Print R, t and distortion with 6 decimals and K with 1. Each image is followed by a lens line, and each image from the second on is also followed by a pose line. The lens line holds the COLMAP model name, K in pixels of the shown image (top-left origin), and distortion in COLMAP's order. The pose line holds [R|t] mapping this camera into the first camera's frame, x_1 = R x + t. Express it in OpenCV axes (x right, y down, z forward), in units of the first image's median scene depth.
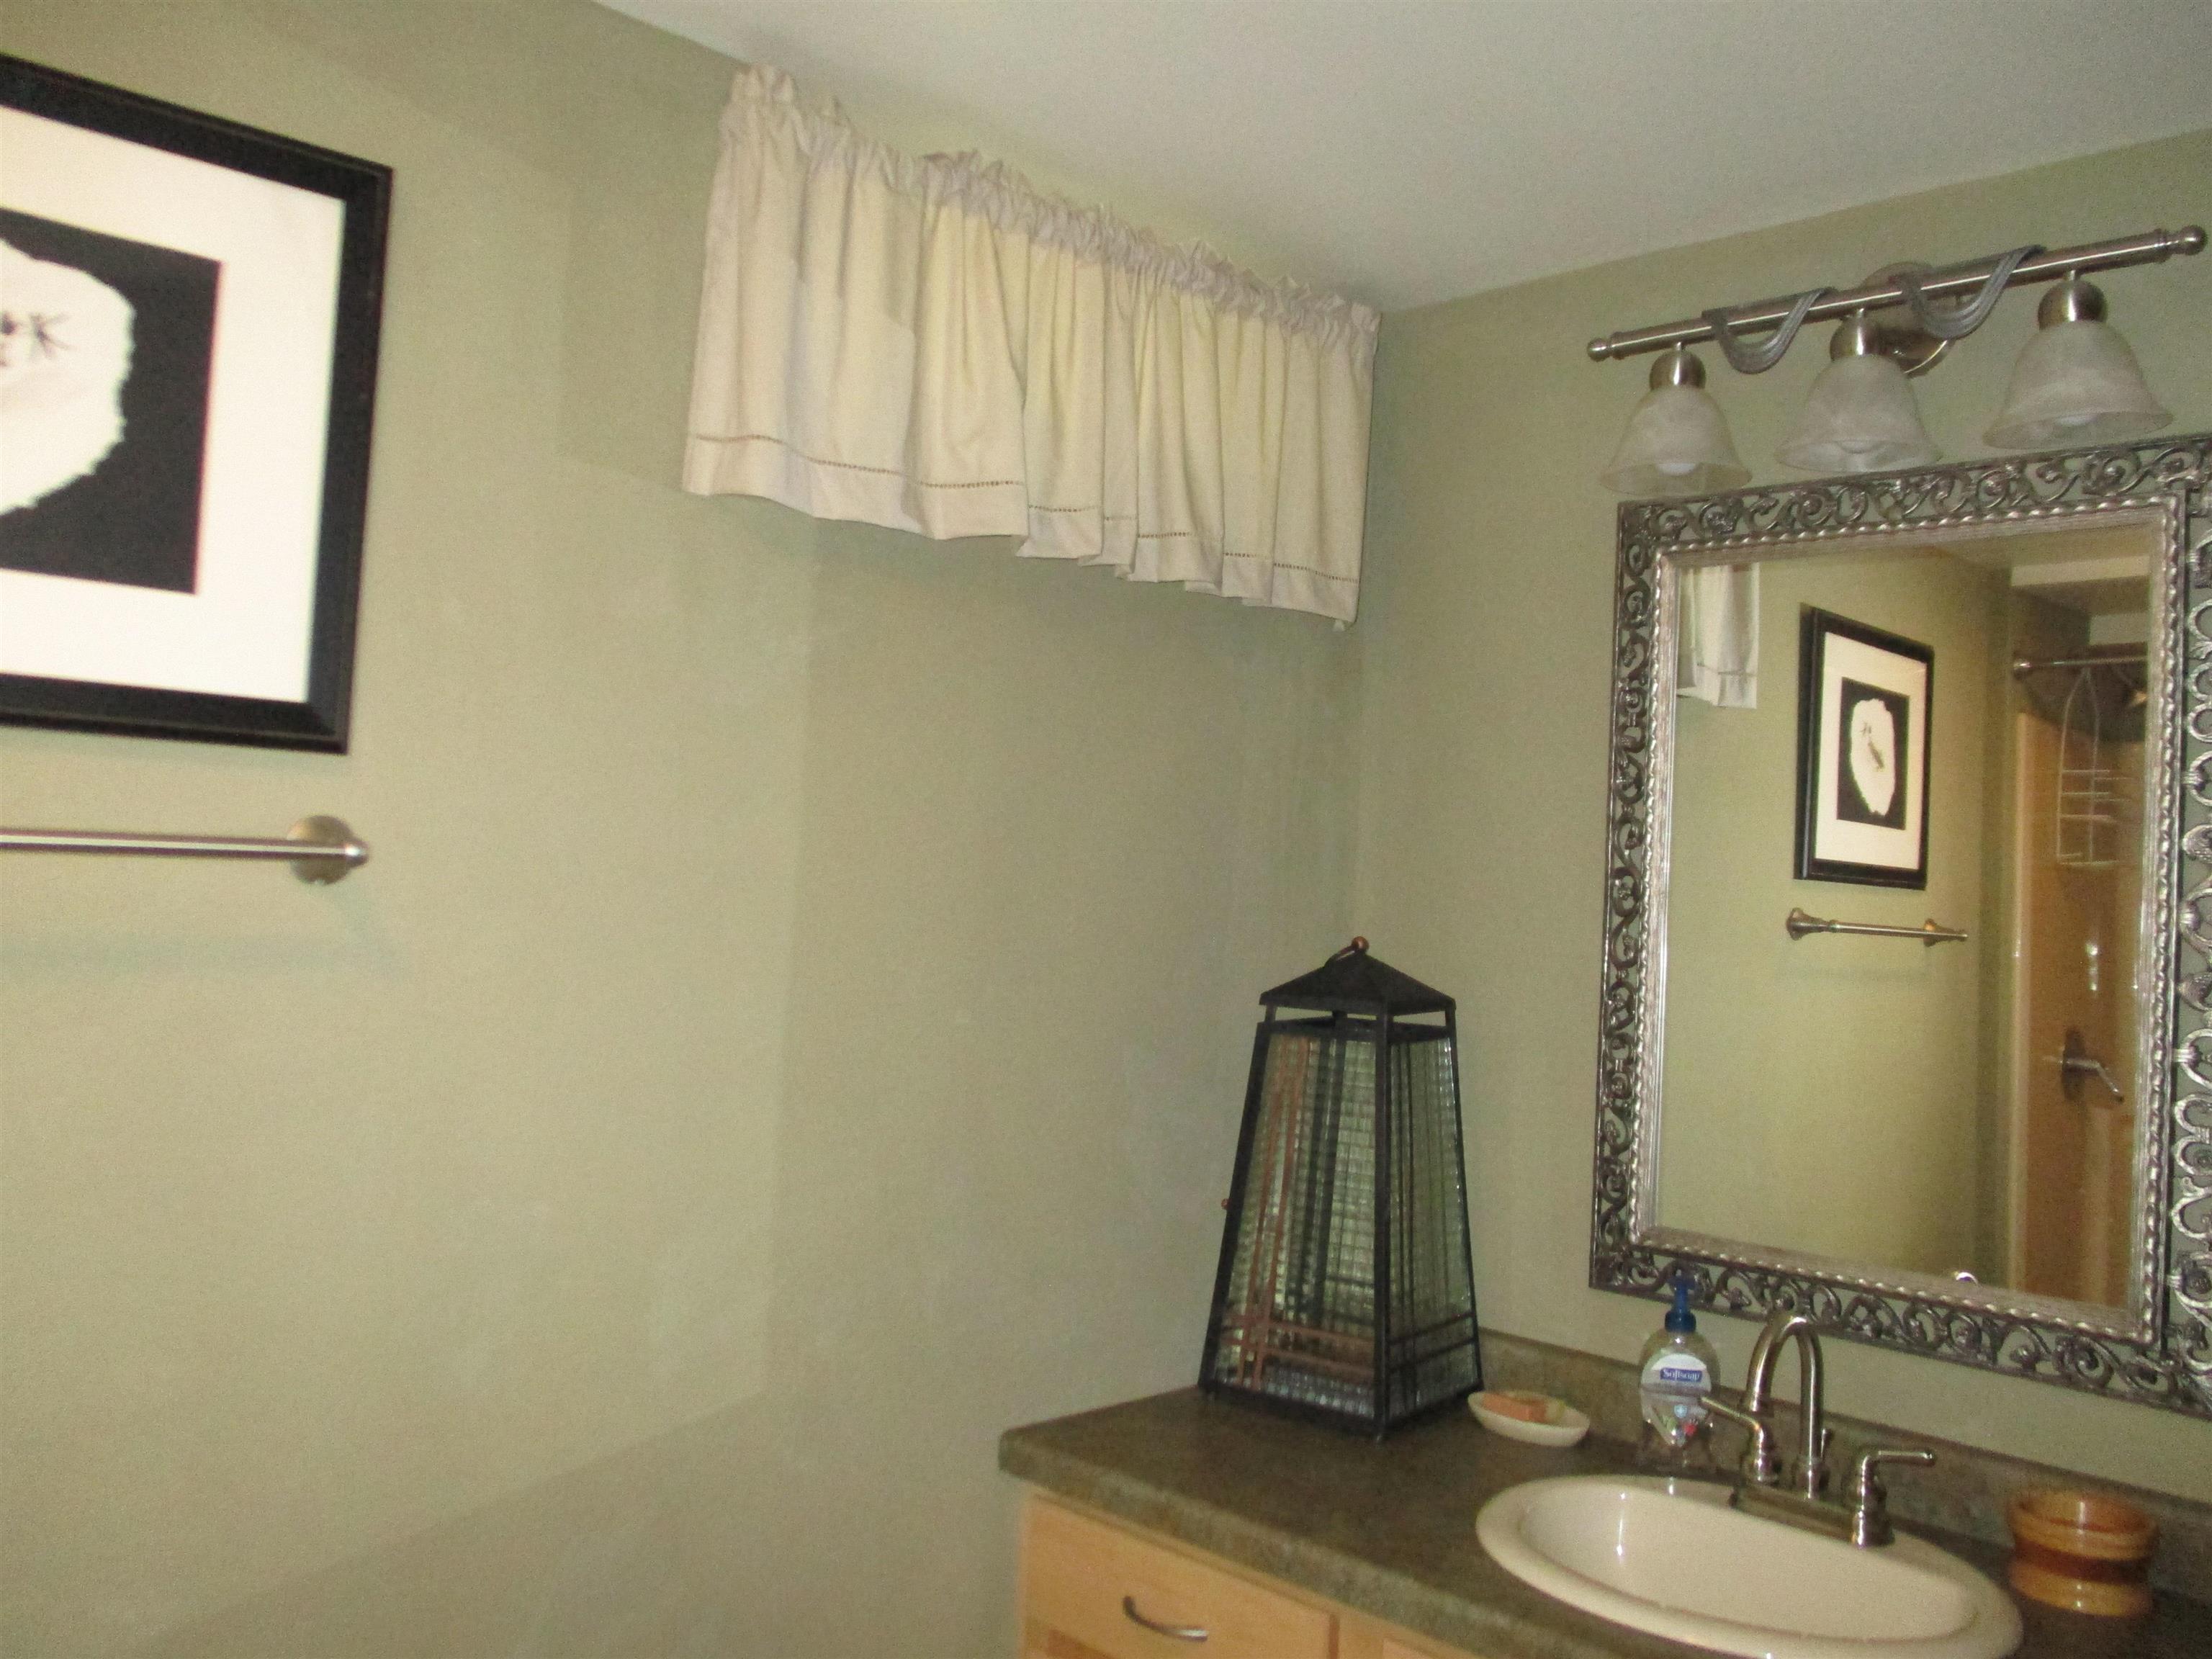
lens RADIAL K [[1871.4, 0, 1098.5], [0, 1871.4, 819.2], [0, 0, 1]] dist [-0.012025, 0.012848]
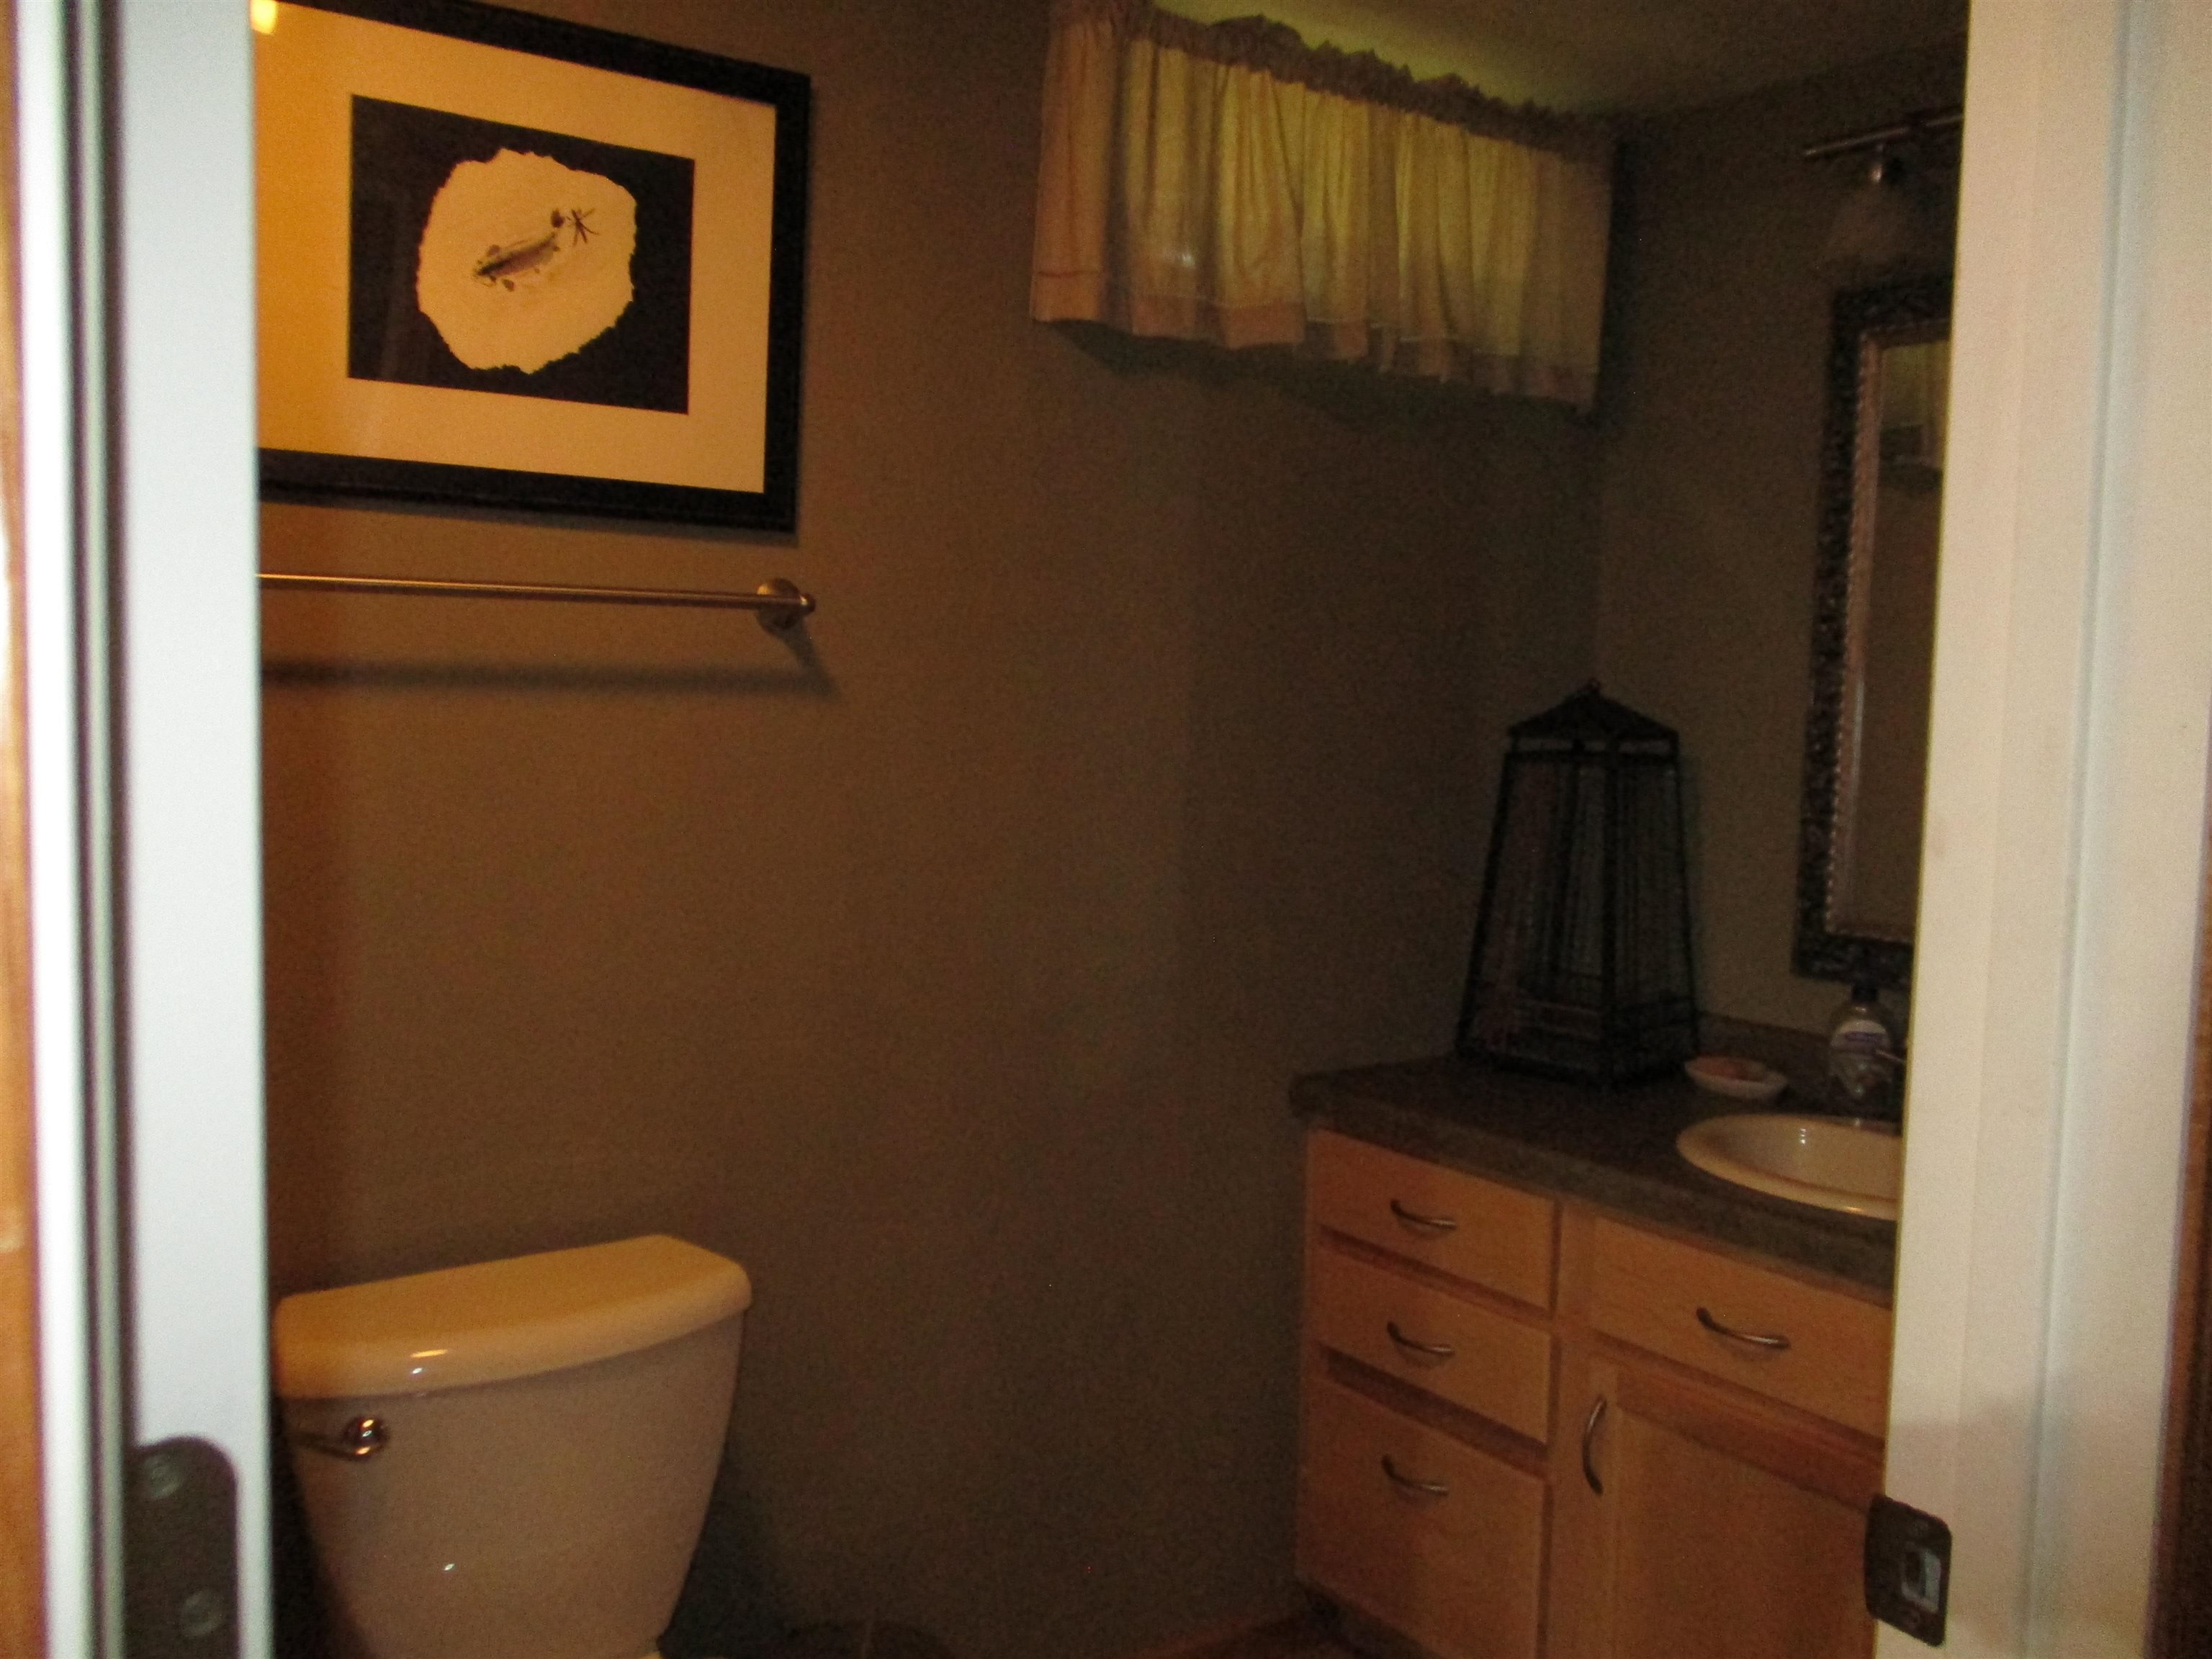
lens RADIAL K [[1871.4, 0, 1123.1], [0, 1871.4, 829.4], [0, 0, 1]] dist [-0.012025, 0.012848]
pose [[0.989631, -0.006246, -0.143499, 0.015285], [0.020937, 0.994656, 0.101097, 0.033327], [0.142100, -0.103053, 0.984473, -0.218539]]
